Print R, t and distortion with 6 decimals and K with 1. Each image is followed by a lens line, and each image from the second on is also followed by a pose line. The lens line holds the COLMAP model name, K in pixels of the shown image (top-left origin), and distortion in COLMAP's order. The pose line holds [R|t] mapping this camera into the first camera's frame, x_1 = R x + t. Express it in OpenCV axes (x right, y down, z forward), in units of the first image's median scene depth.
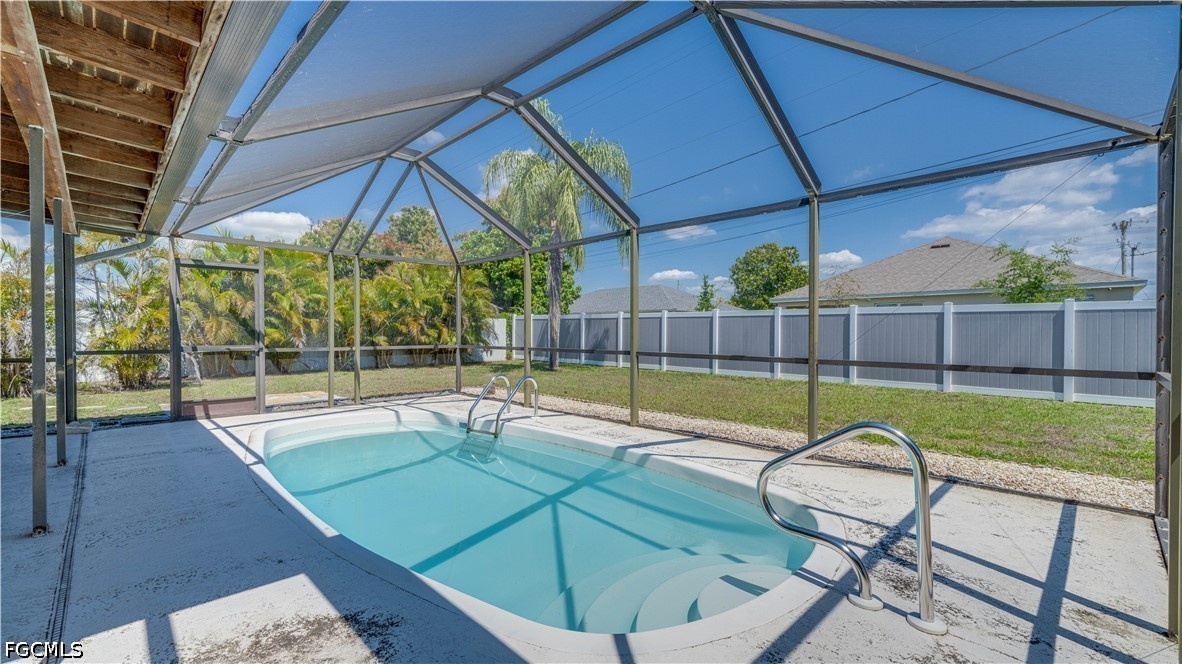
lens RADIAL K [[493.6, 0, 591.0], [0, 493.6, 332.0], [0, 0, 1]] dist [-0.003272, 0.000154]
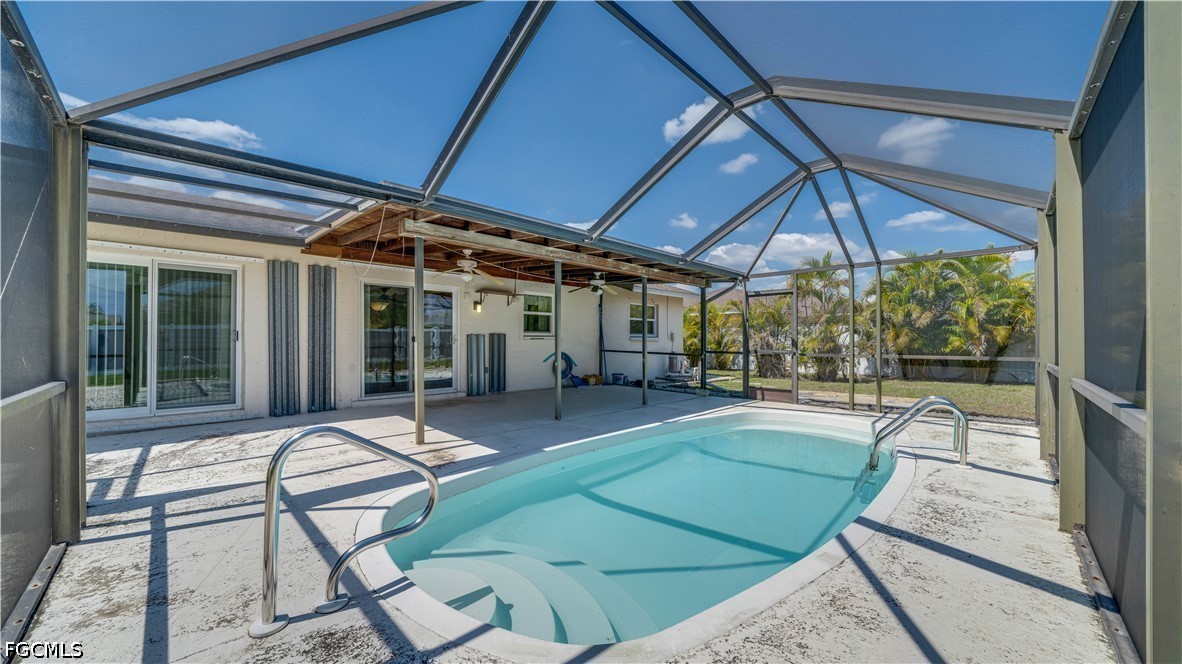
lens RADIAL K [[428.2, 0, 593.3], [0, 428.2, 336.0], [0, 0, 1]] dist [-0.016006, 0.000151]
pose [[0.014912, -0.012493, -0.999811, 0.422968], [0.002226, 0.999920, -0.012462, 0.001402], [0.999886, -0.002039, 0.014939, 0.446535]]
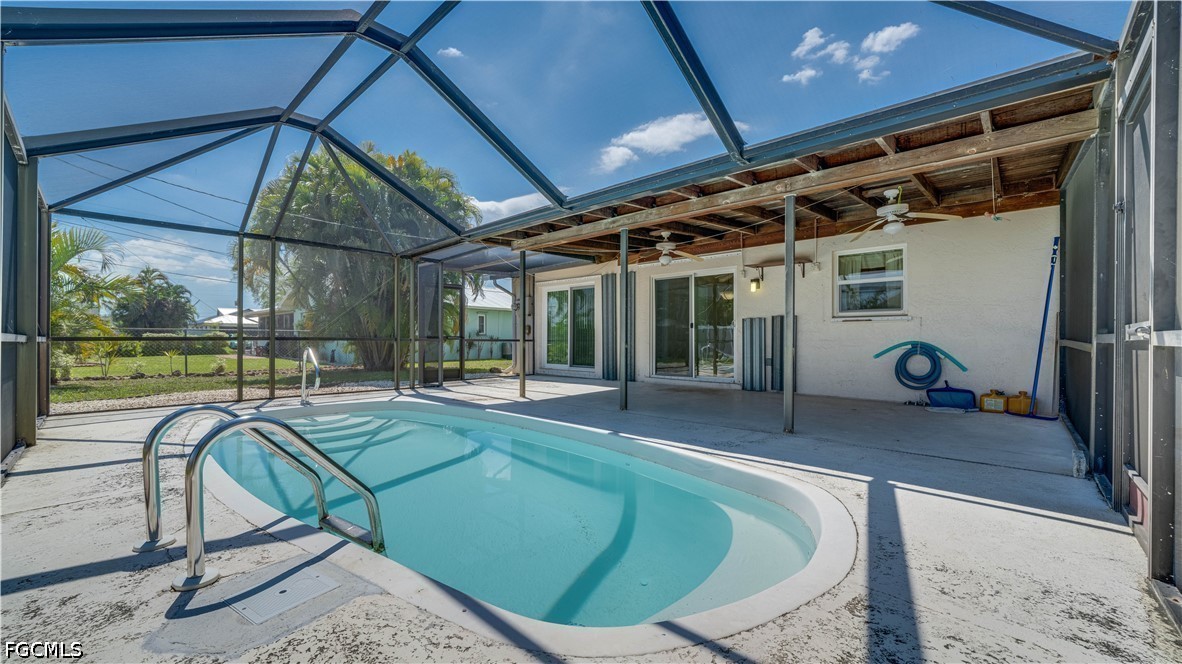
lens RADIAL K [[453.2, 0, 586.3], [0, 453.2, 335.3], [0, 0, 1]] dist [-0.012075, 0.000065]
pose [[-0.999426, -0.005831, -0.033379, -0.342794], [-0.005464, 0.999924, -0.011075, 0.035410], [0.033441, -0.010886, -0.999381, 1.184817]]
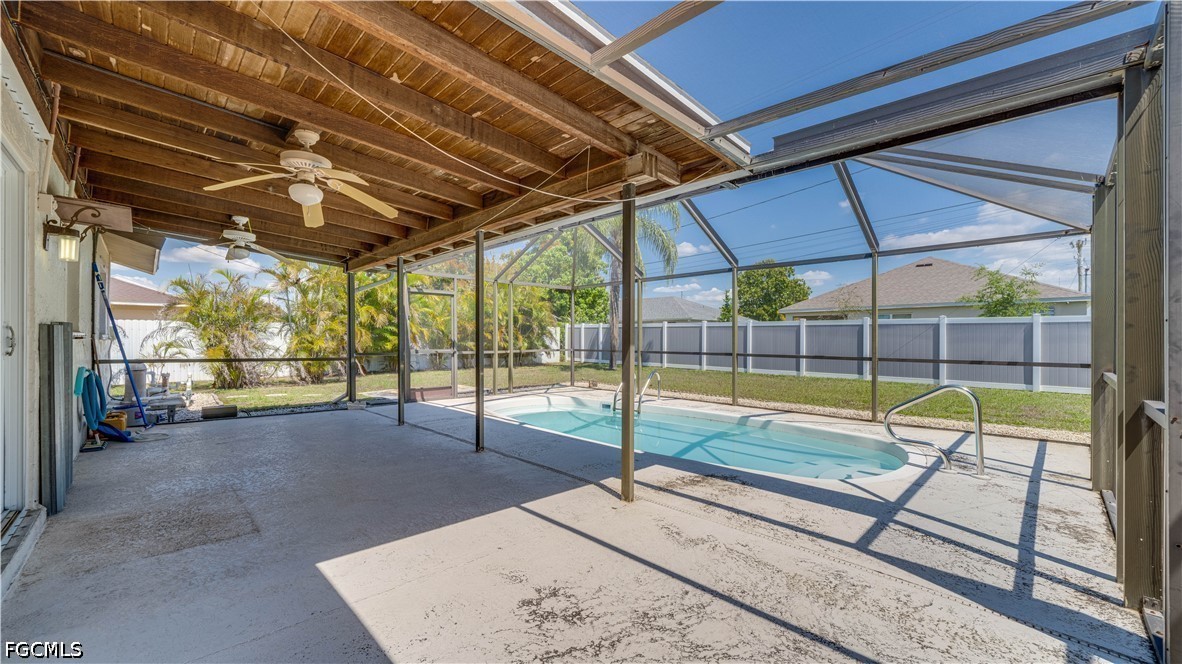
lens RADIAL K [[453.2, 0, 586.3], [0, 453.2, 335.3], [0, 0, 1]] dist [-0.012075, 0.000065]
pose [[0.999933, -0.000904, -0.011546, -0.272888], [0.000850, 0.999989, -0.004709, -0.005590], [0.011550, 0.004698, 0.999922, -0.263757]]
